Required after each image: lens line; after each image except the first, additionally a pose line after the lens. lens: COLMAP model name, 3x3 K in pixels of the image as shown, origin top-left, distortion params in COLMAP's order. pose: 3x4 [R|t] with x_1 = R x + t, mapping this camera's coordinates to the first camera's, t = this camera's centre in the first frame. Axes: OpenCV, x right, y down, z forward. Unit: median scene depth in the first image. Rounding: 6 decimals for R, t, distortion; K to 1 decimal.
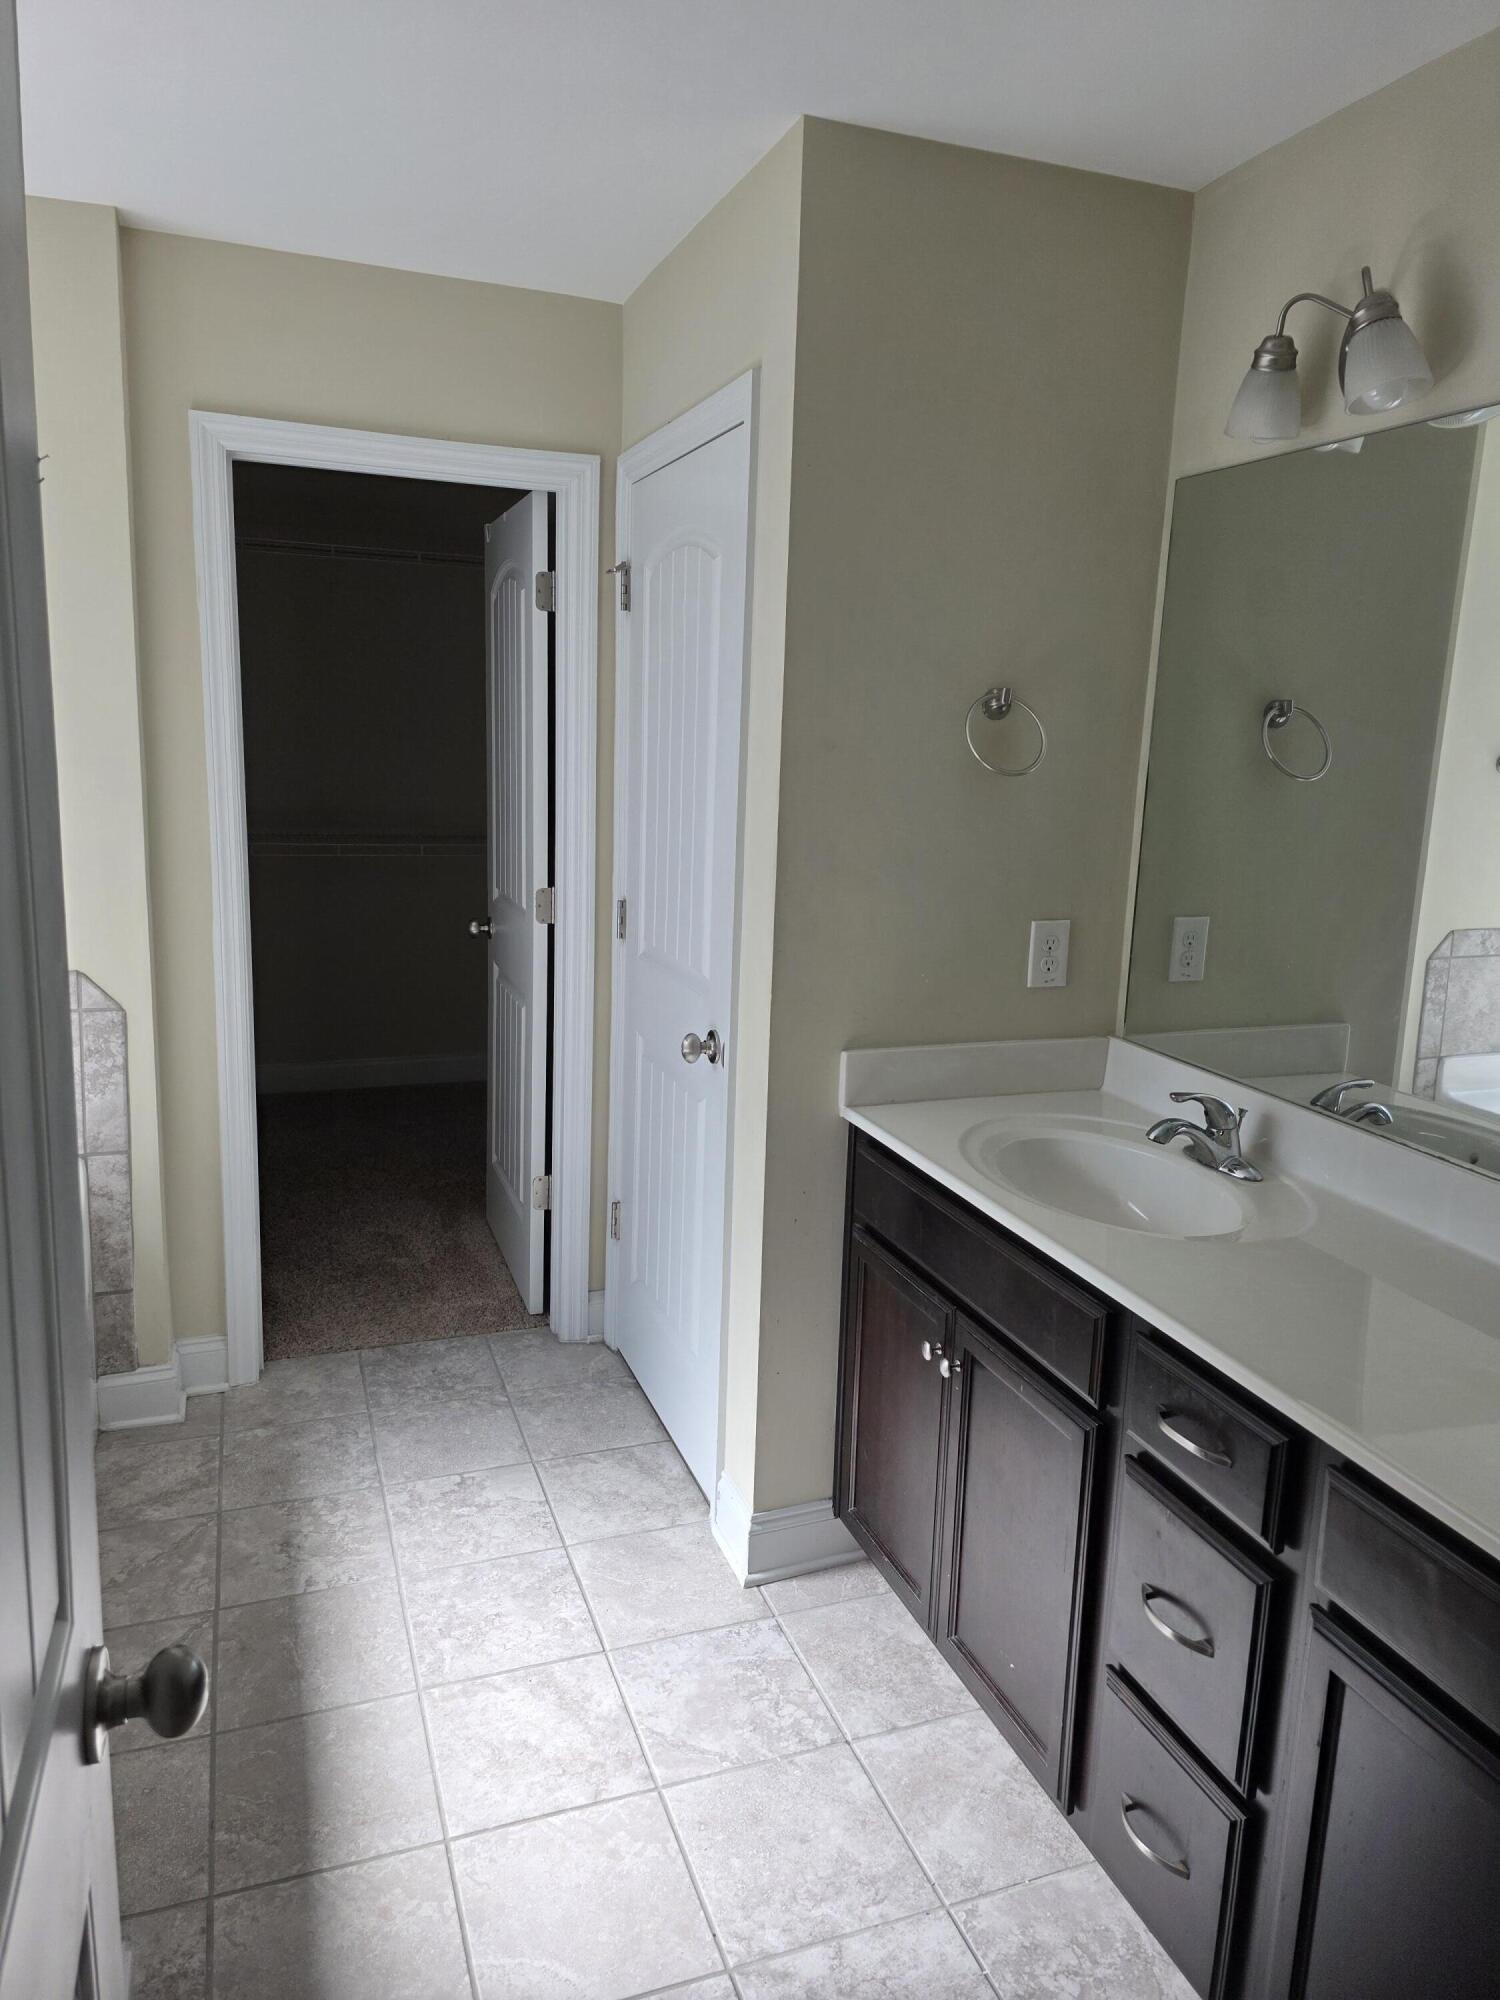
lens RADIAL K [[1360.3, 0, 732.3], [0, 1360.3, 990.6], [0, 0, 1]] dist [0.042832, -0.041464]
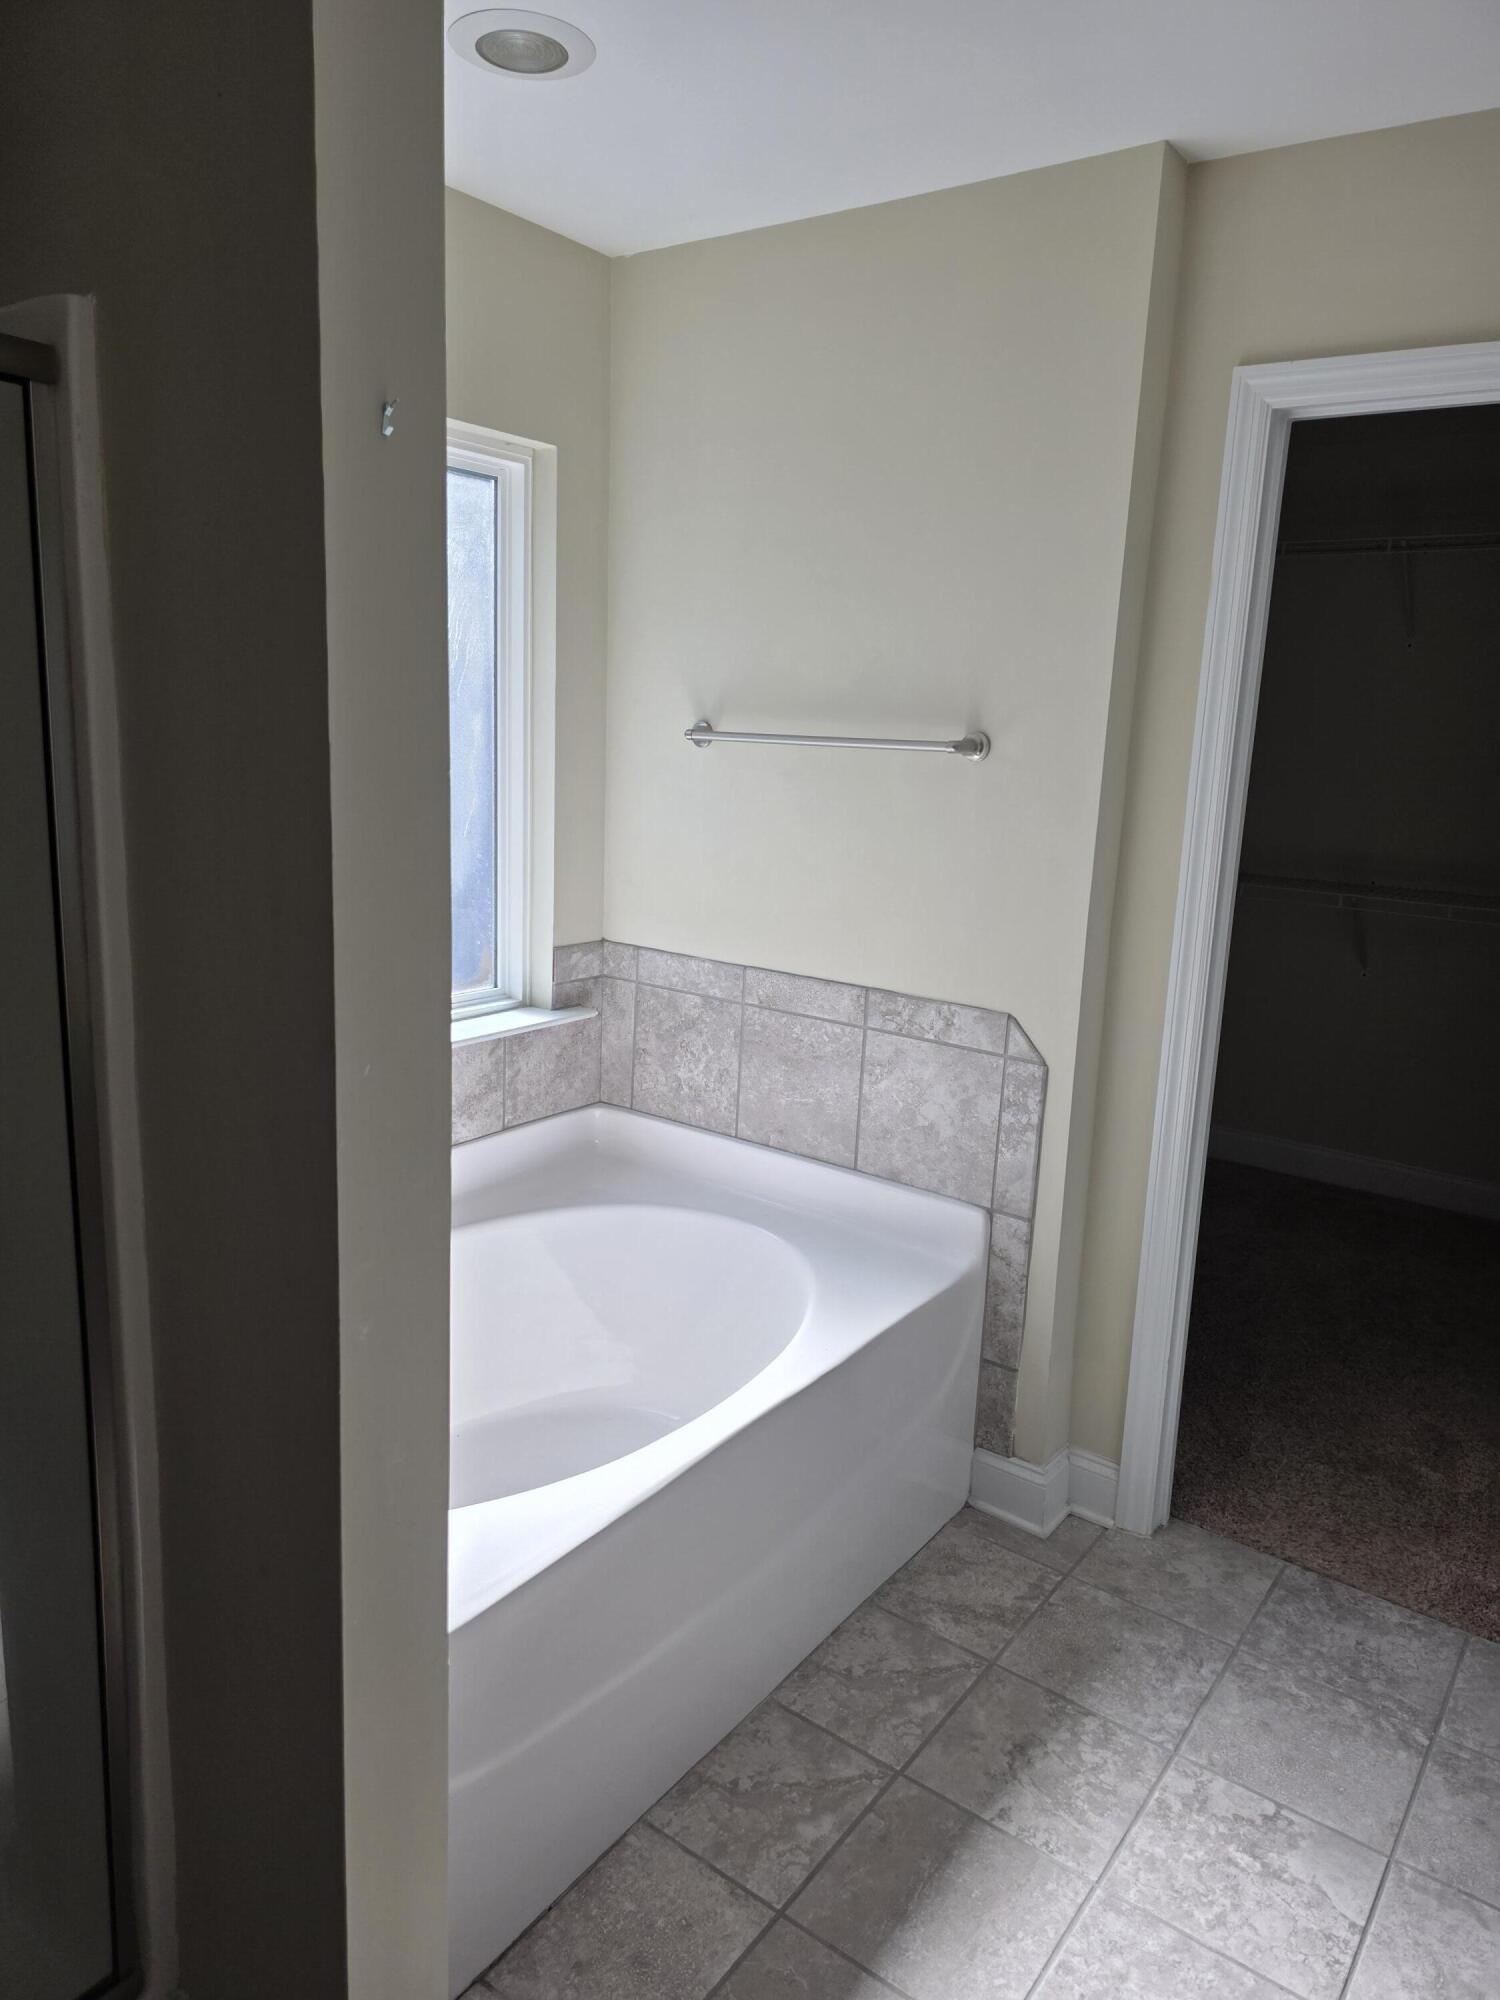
lens RADIAL K [[1360.3, 0, 752.5], [0, 1360.3, 984.7], [0, 0, 1]] dist [0.042832, -0.041464]
pose [[0.553304, 0.162178, -0.817039, 0.167162], [-0.189992, 0.979580, 0.065777, -0.059350], [0.811023, 0.118836, 0.572817, 0.328233]]
